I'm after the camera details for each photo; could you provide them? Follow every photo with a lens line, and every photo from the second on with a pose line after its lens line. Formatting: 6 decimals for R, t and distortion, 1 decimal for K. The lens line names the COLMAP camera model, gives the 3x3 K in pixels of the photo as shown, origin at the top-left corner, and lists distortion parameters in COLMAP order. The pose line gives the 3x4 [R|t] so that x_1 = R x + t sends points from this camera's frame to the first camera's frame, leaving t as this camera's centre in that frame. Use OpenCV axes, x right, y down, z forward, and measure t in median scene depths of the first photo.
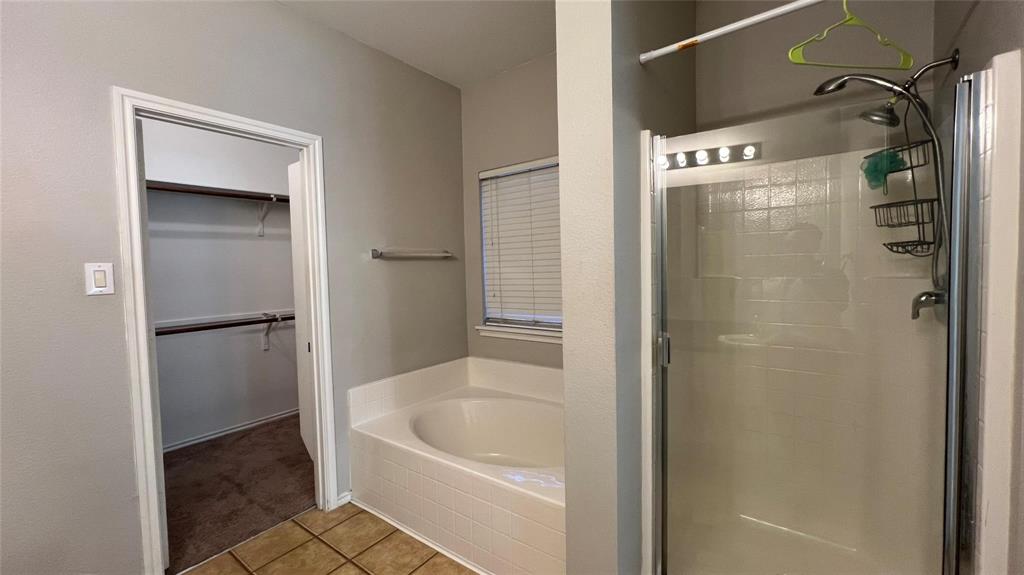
lens RADIAL K [[407.9, 0, 511.3], [0, 407.9, 284.3], [0, 0, 1]] dist [-0.002568, 0.000835]
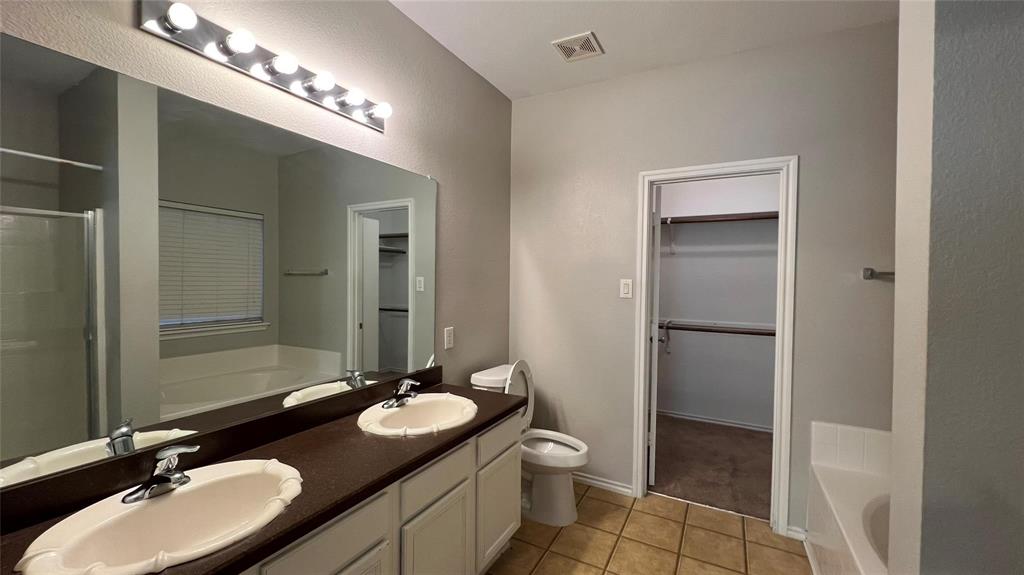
lens RADIAL K [[407.9, 0, 513.0], [0, 407.9, 284.4], [0, 0, 1]] dist [-0.002568, 0.000835]
pose [[0.146449, 0.043258, -0.988272, 0.421254], [-0.064584, 0.997330, 0.034084, -0.039380], [0.987108, 0.058835, 0.148852, 0.191662]]
